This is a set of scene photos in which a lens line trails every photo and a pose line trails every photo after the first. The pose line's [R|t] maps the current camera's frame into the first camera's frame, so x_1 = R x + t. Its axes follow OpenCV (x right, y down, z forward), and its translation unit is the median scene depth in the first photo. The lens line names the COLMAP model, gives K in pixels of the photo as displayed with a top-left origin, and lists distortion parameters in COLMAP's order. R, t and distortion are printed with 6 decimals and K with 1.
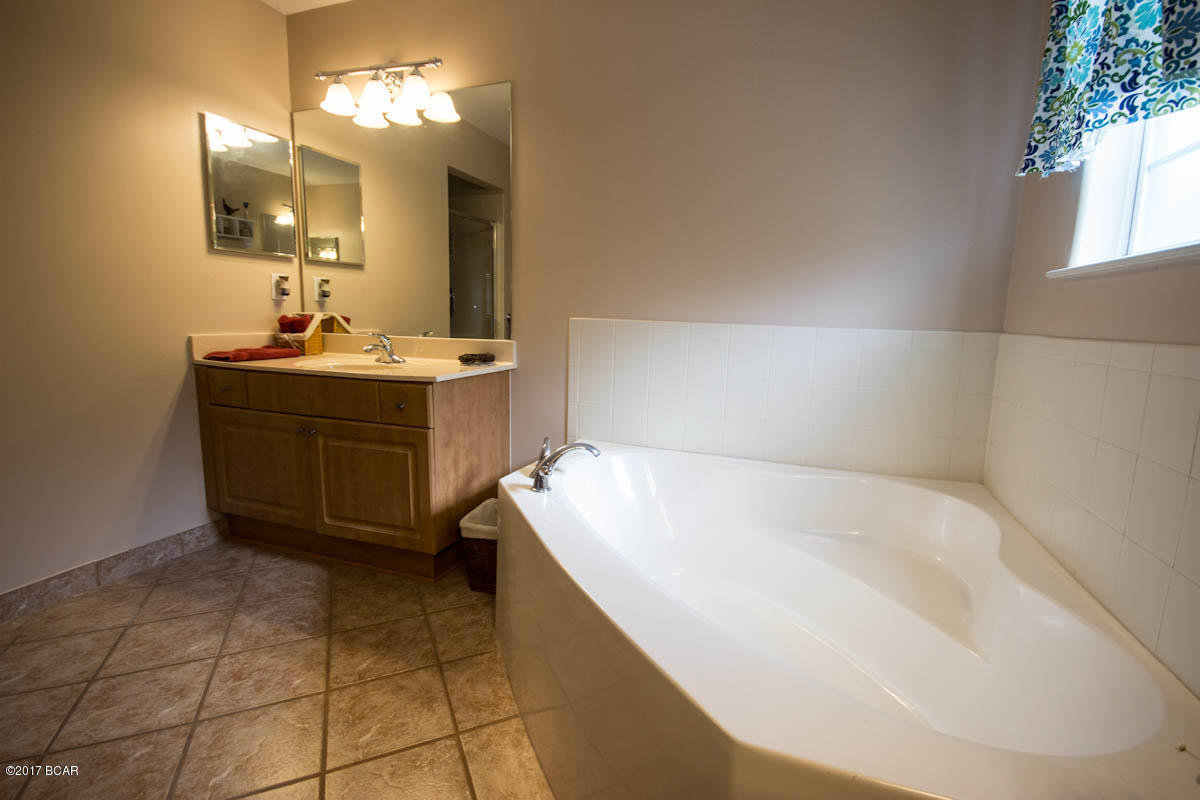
lens RADIAL K [[552.9, 0, 601.2], [0, 552.9, 394.0], [0, 0, 1]] dist [0.020974, -0.017007]
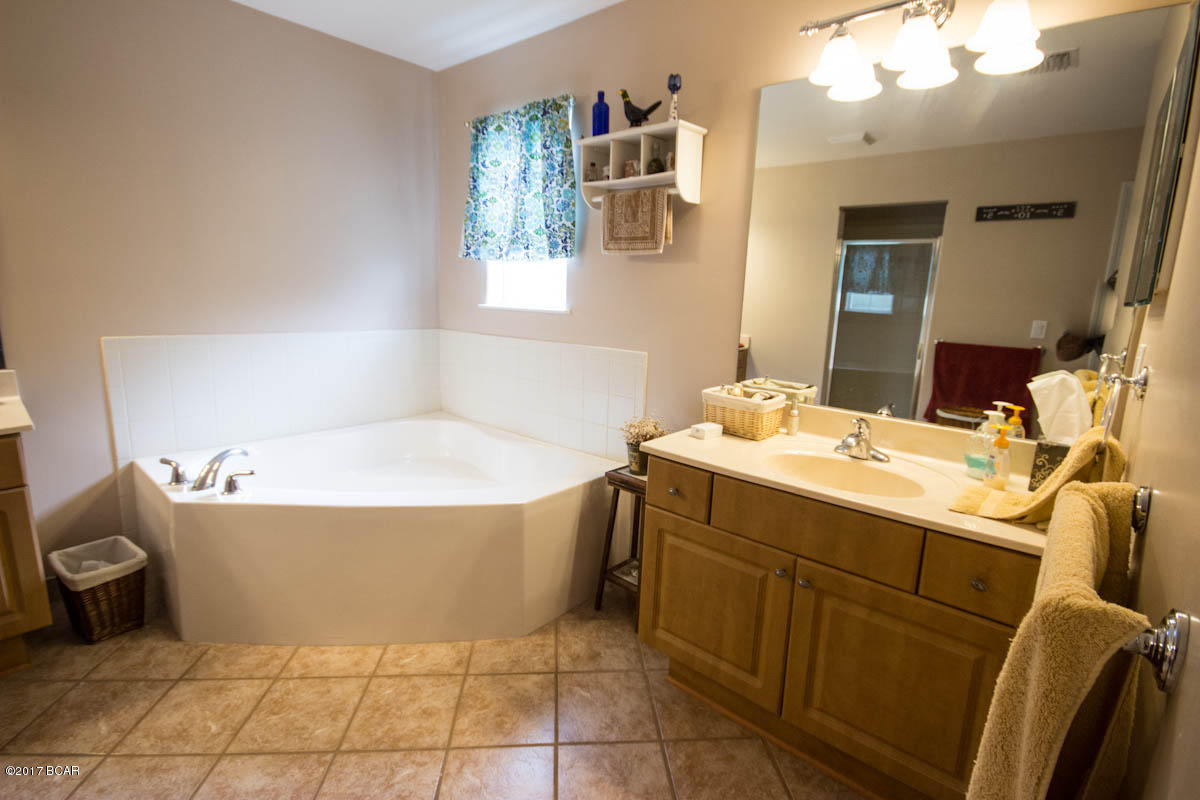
lens RADIAL K [[552.9, 0, 601.2], [0, 552.9, 394.0], [0, 0, 1]] dist [0.020974, -0.017007]
pose [[0.344868, -0.182657, 0.920708, -0.993782], [0.111172, 0.981928, 0.153161, -0.141568], [-0.932045, 0.049536, 0.358942, -0.187116]]
